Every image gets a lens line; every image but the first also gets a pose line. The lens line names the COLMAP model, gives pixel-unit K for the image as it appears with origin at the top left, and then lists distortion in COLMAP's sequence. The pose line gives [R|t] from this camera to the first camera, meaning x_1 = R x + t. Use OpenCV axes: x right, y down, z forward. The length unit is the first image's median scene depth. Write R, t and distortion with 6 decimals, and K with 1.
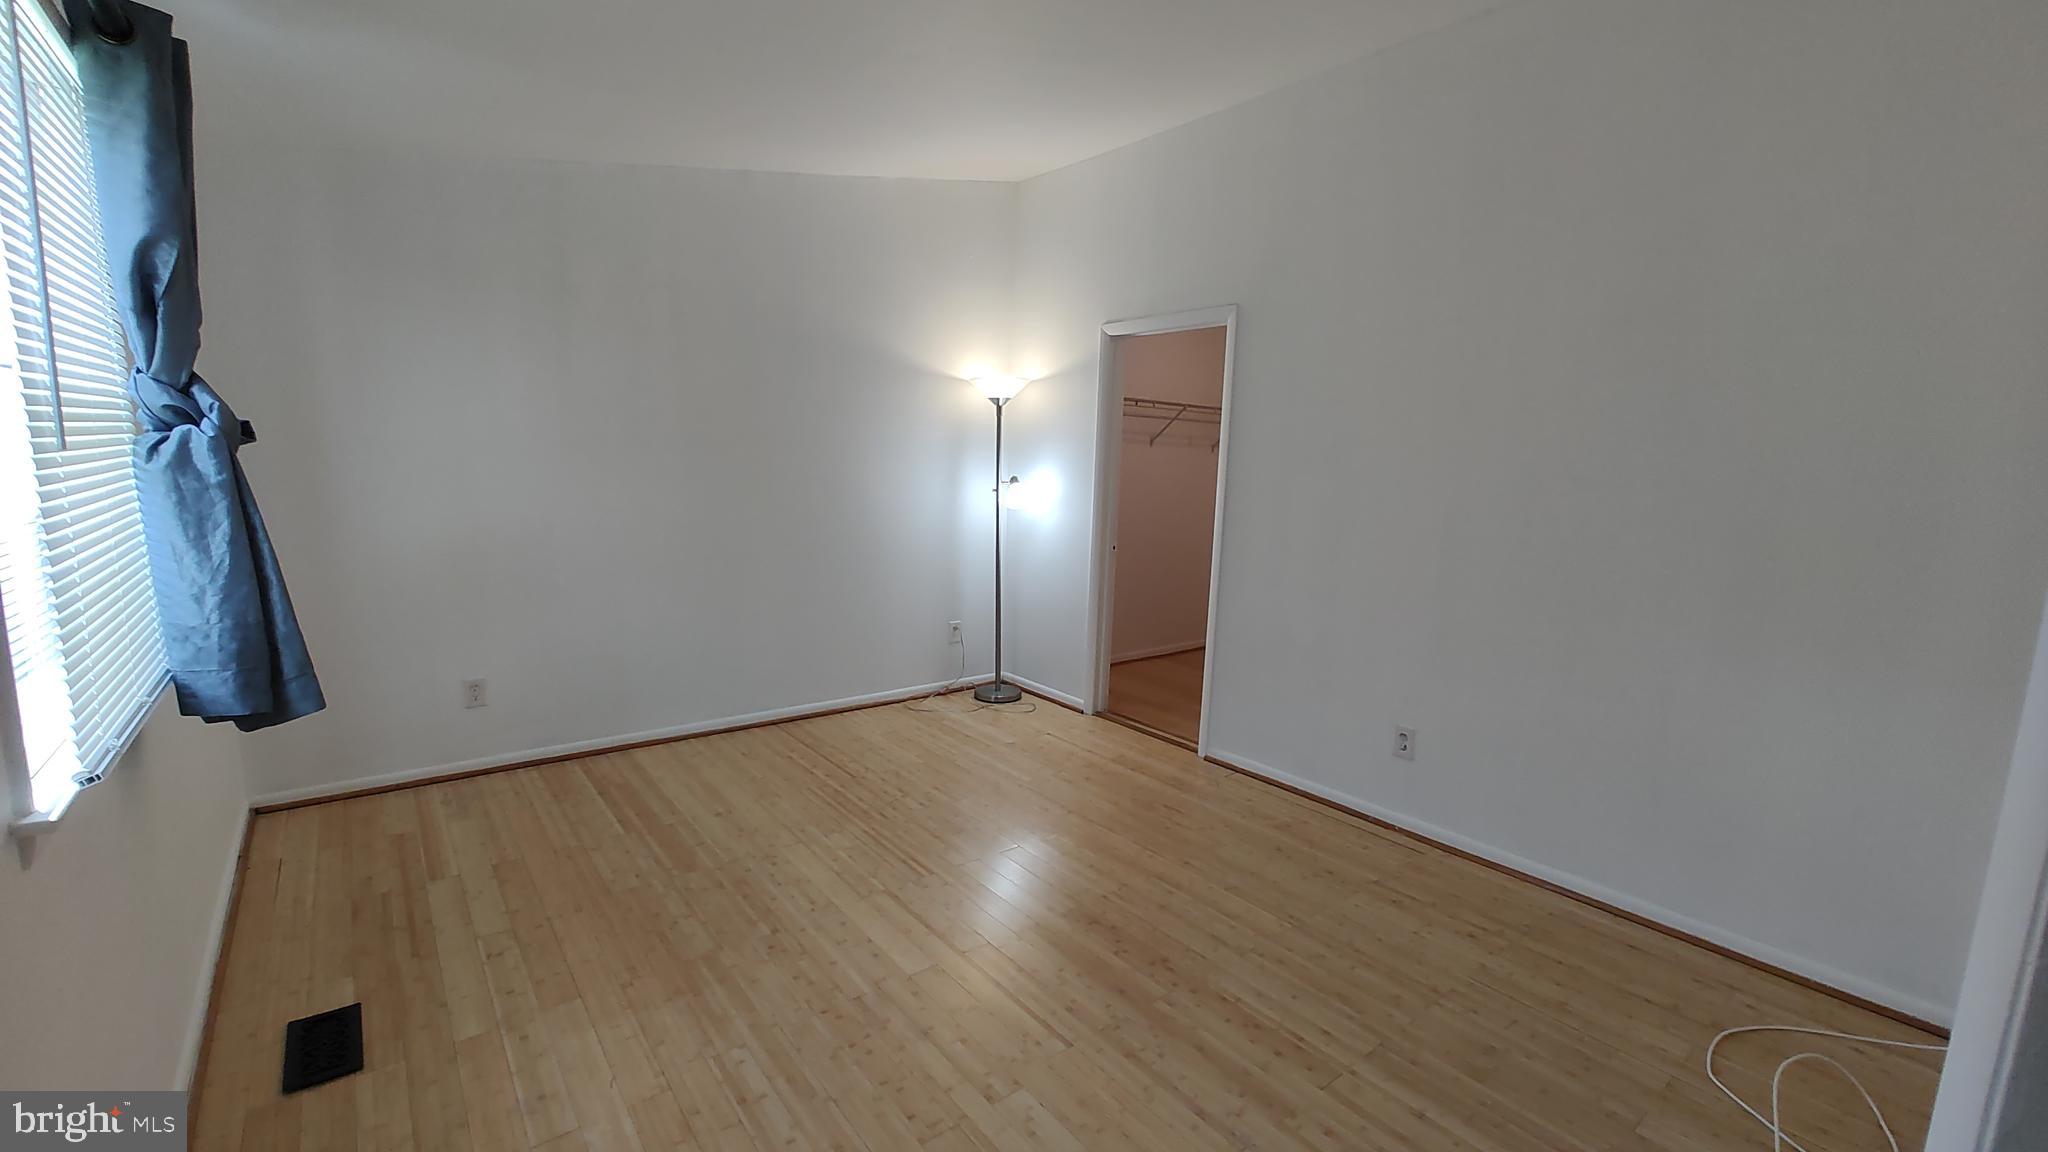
lens RADIAL K [[857.5, 0, 1015.7], [0, 857.5, 573.7], [0, 0, 1]] dist [0.000339, 0.000483]
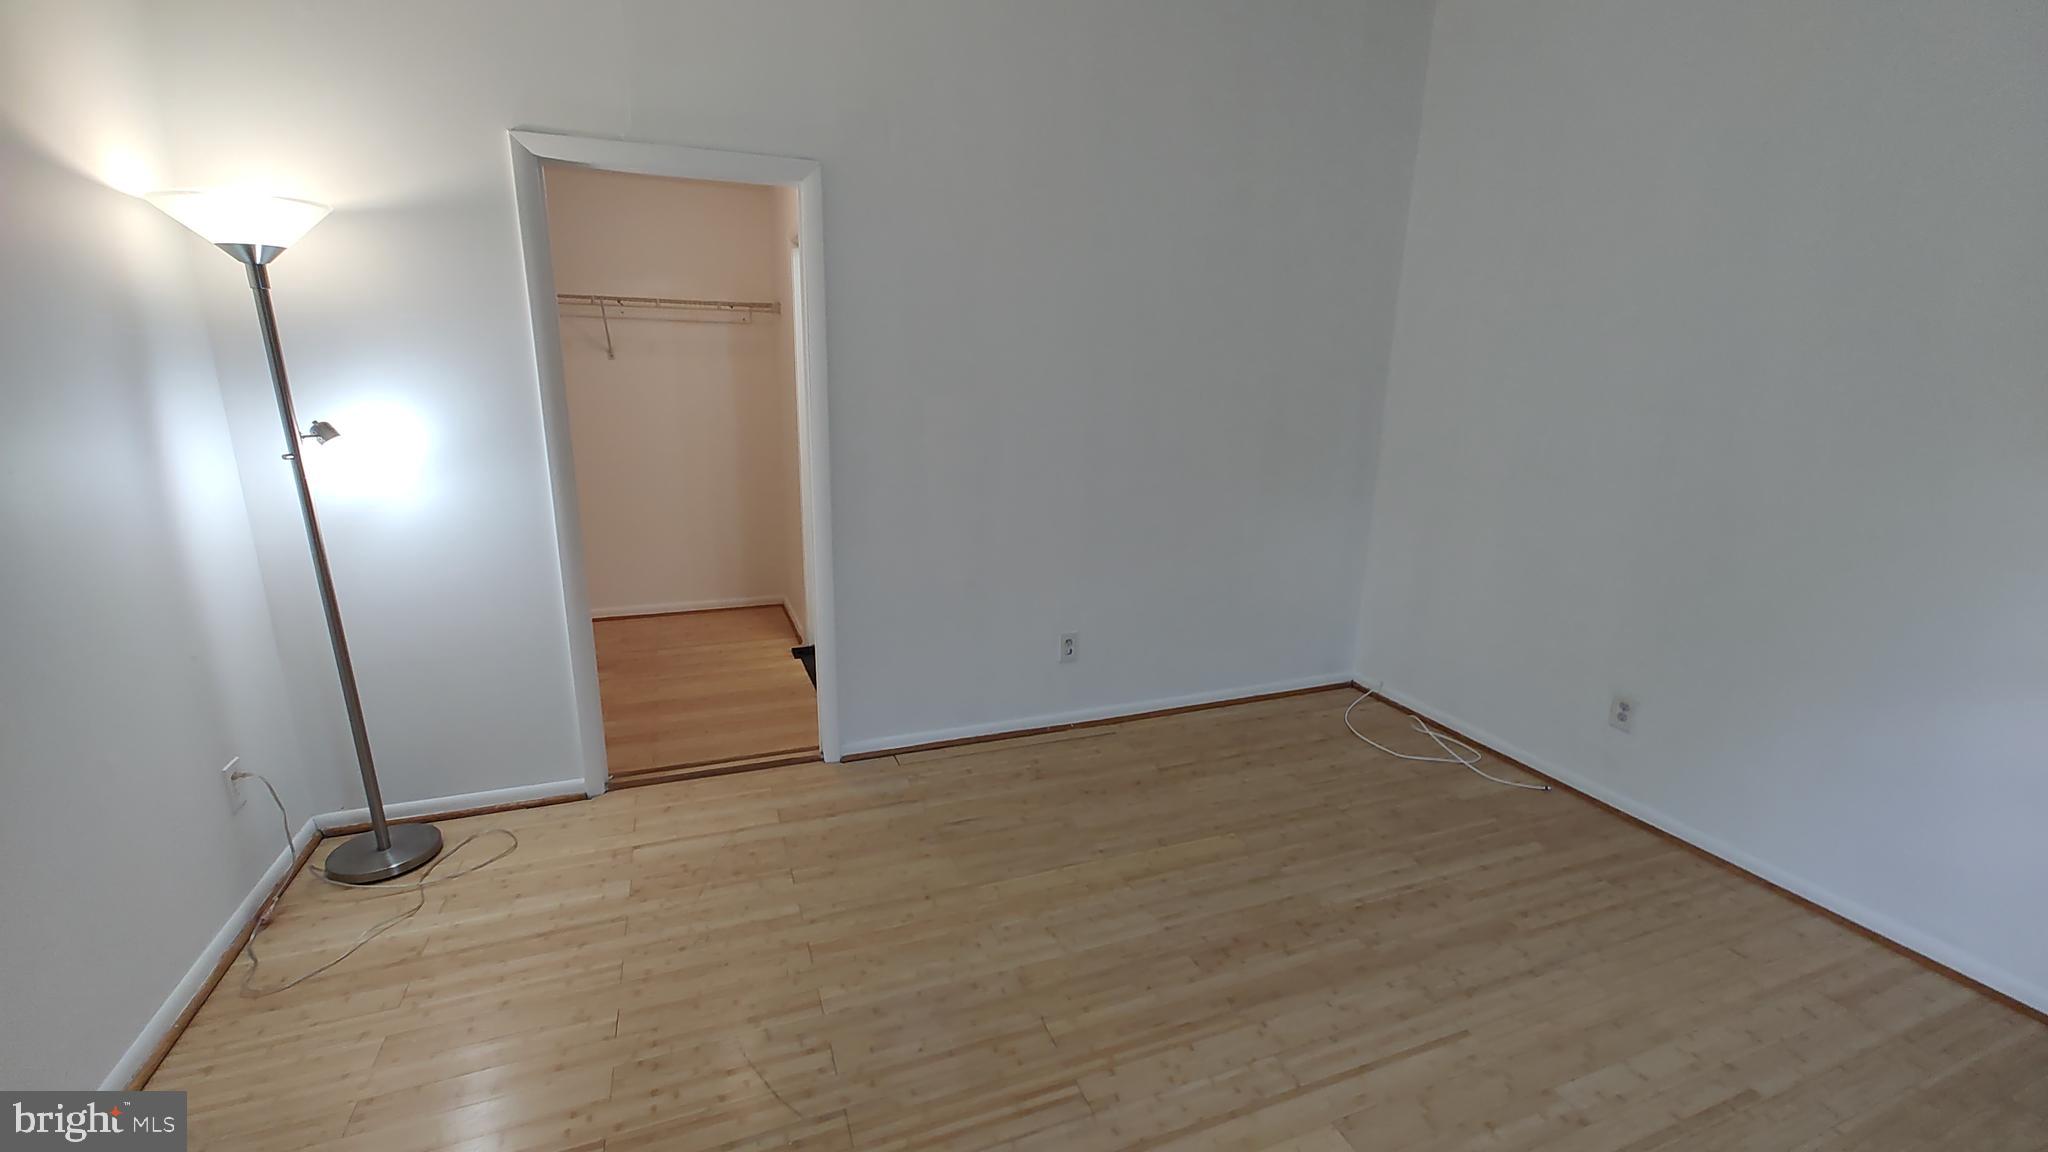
lens RADIAL K [[836.0, 0, 1025.2], [0, 836.0, 584.7], [0, 0, 1]] dist [-0.010883, 0.000193]
pose [[0.287017, -0.255765, 0.923150, -0.491010], [0.125161, 0.965448, 0.228570, -0.119750], [-0.949714, 0.049939, 0.309112, 0.716611]]
